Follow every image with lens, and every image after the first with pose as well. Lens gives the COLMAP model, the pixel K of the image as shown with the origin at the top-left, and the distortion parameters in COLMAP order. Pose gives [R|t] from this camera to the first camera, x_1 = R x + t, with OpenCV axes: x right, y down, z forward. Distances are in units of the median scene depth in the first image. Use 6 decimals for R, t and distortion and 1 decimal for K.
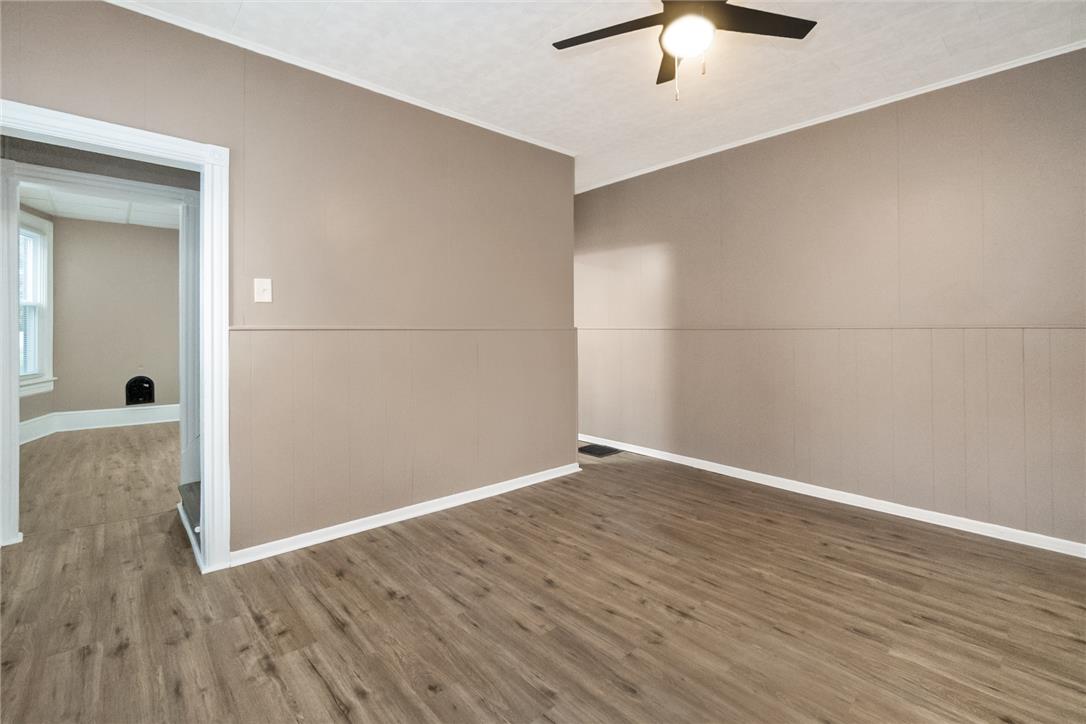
lens RADIAL K [[481.0, 0, 542.2], [0, 481.0, 342.5], [0, 0, 1]] dist [-0.000854, -0.000055]
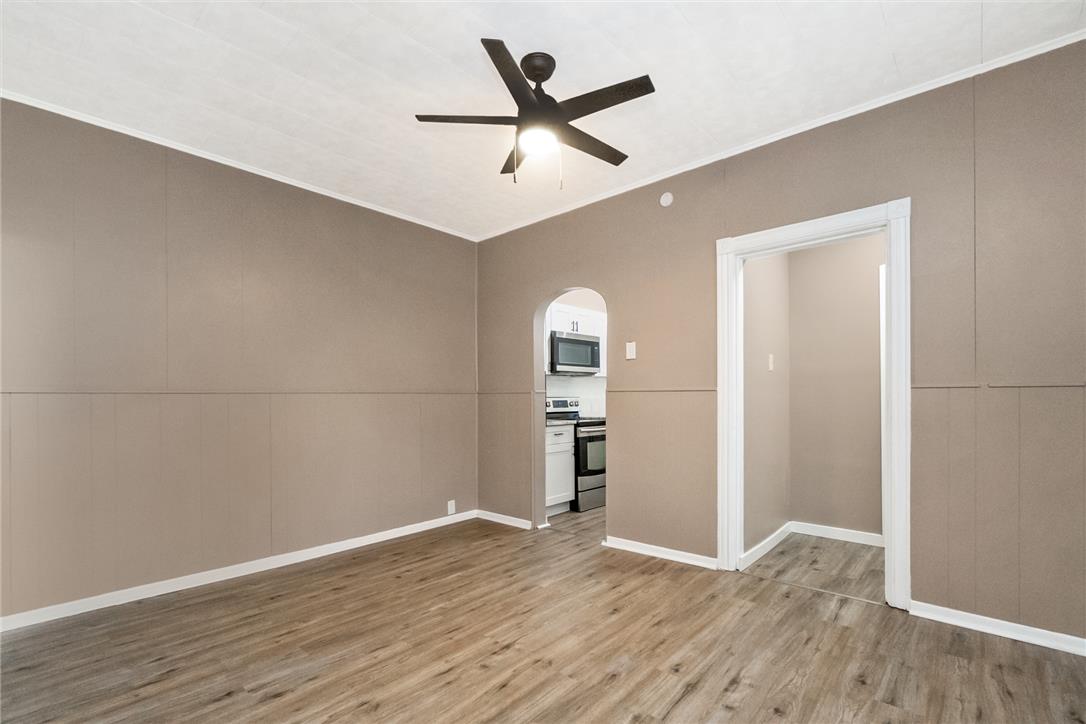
lens RADIAL K [[477.0, 0, 542.4], [0, 477.0, 394.0], [0, 0, 1]] dist [0.001162, 0.000156]
pose [[-0.095480, 0.008048, 0.995399, -0.722896], [0.028231, 0.999587, -0.005374, -0.015776], [-0.995031, 0.027588, -0.095668, 0.877008]]
